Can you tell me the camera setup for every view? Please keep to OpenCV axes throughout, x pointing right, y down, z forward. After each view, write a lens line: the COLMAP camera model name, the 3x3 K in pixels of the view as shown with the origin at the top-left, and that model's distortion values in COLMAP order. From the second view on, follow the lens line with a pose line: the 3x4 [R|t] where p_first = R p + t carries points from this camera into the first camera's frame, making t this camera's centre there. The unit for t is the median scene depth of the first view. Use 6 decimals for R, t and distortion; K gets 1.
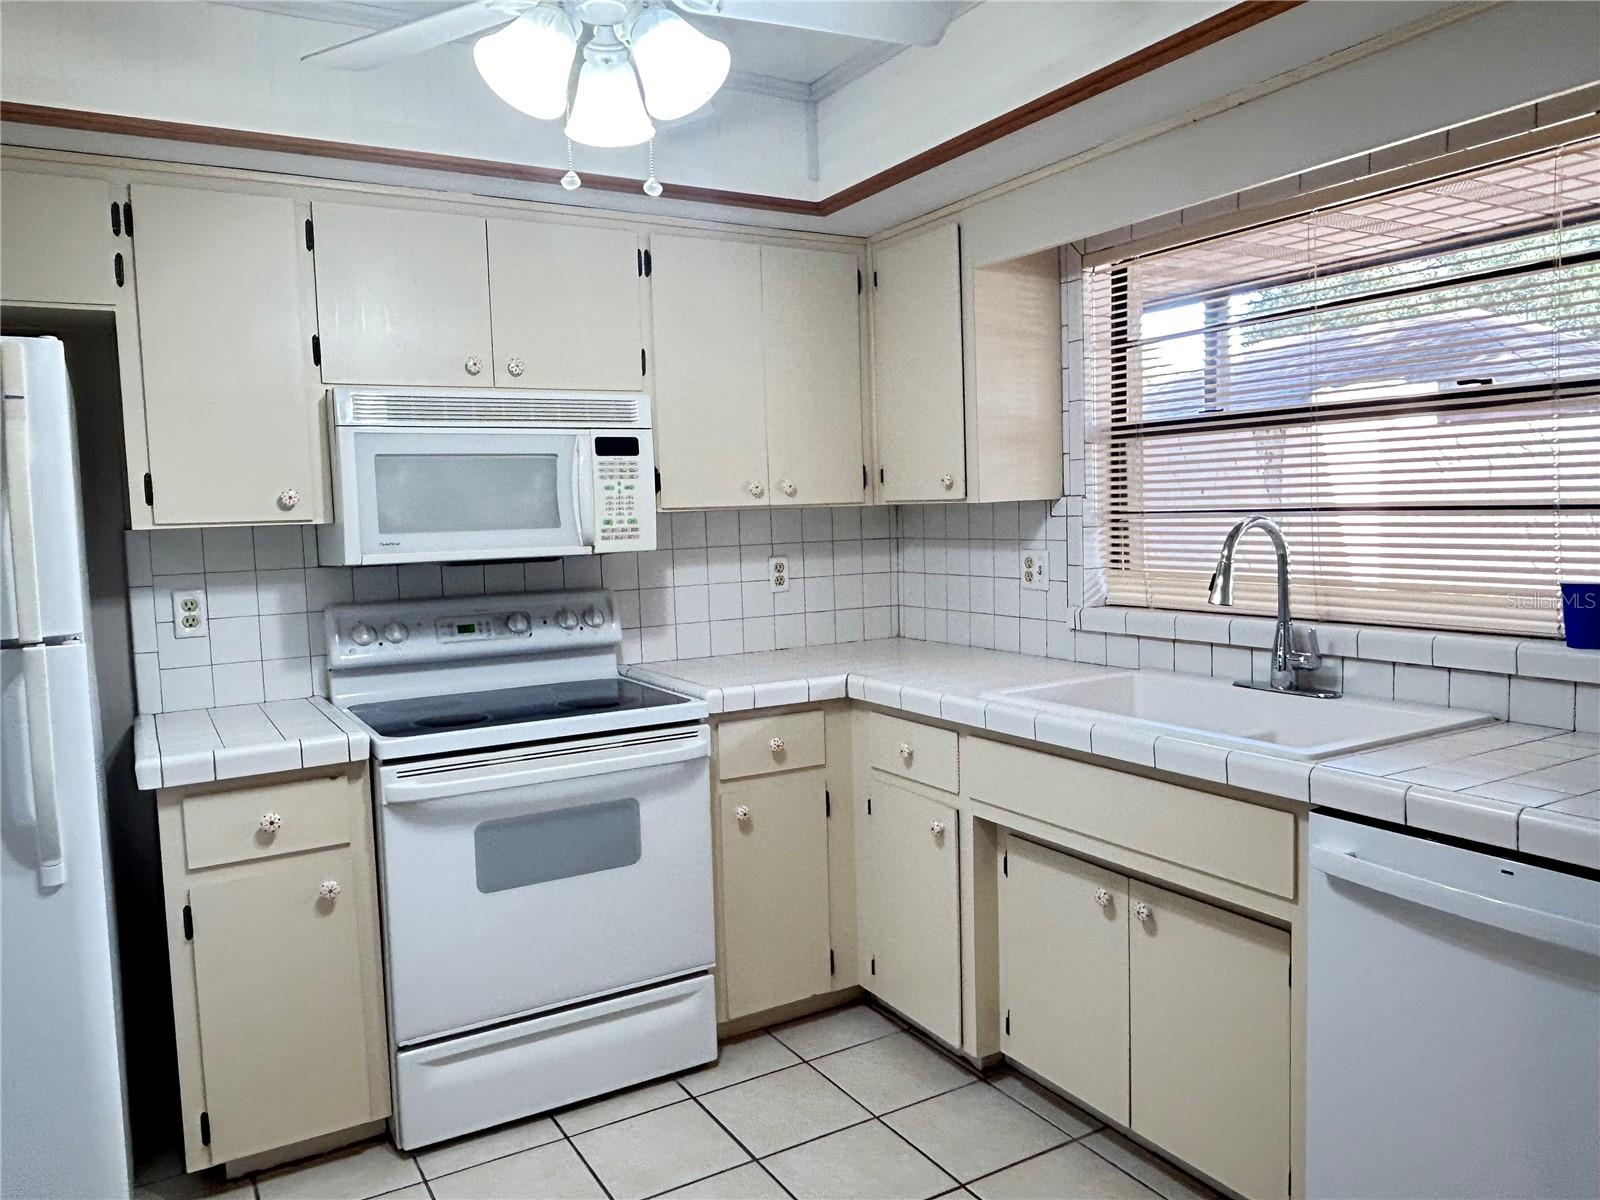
lens RADIAL K [[1138.0, 0, 787.9], [0, 1138.0, 599.0], [0, 0, 1]] dist [0.001598, -0.012060]
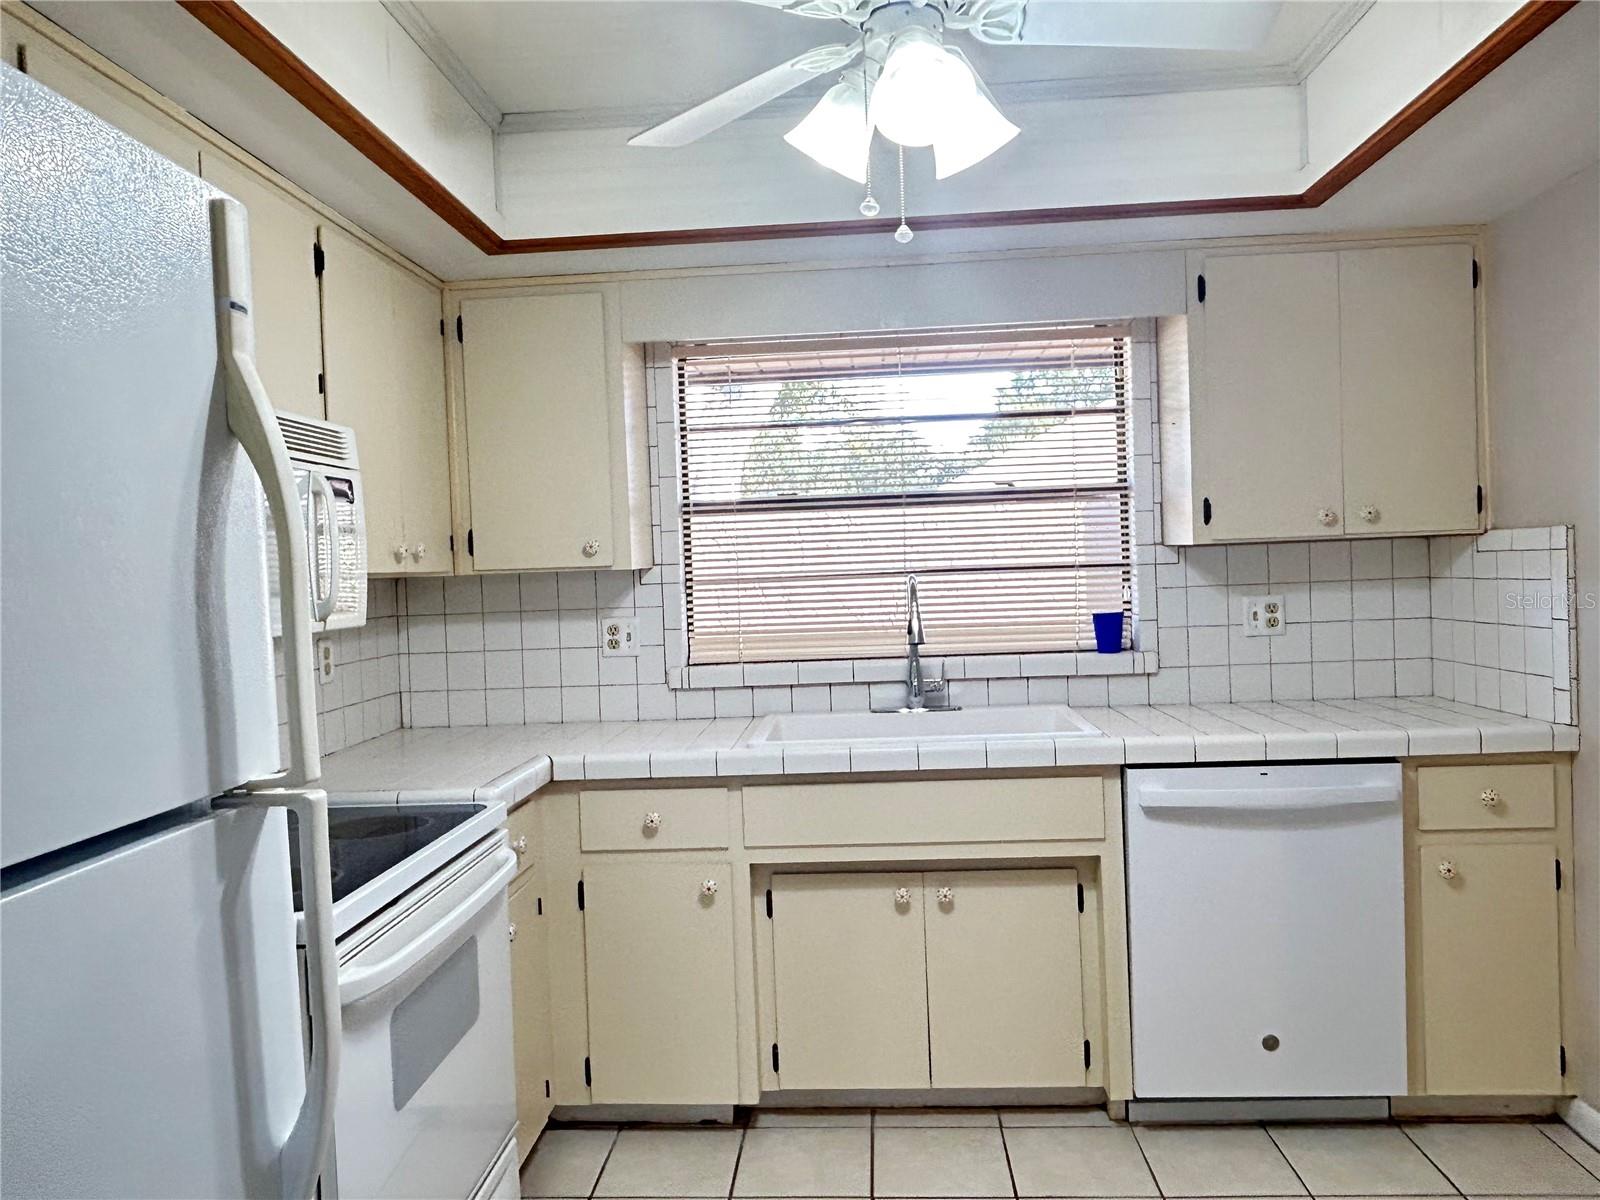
lens RADIAL K [[1139.6, 0, 798.0], [0, 1139.6, 592.3], [0, 0, 1]] dist [0.001117, -0.009167]
pose [[0.552997, -0.008166, 0.833143, -0.609715], [0.087551, 0.994985, -0.048360, -0.002268], [-0.828570, 0.099686, 0.550939, 0.328086]]
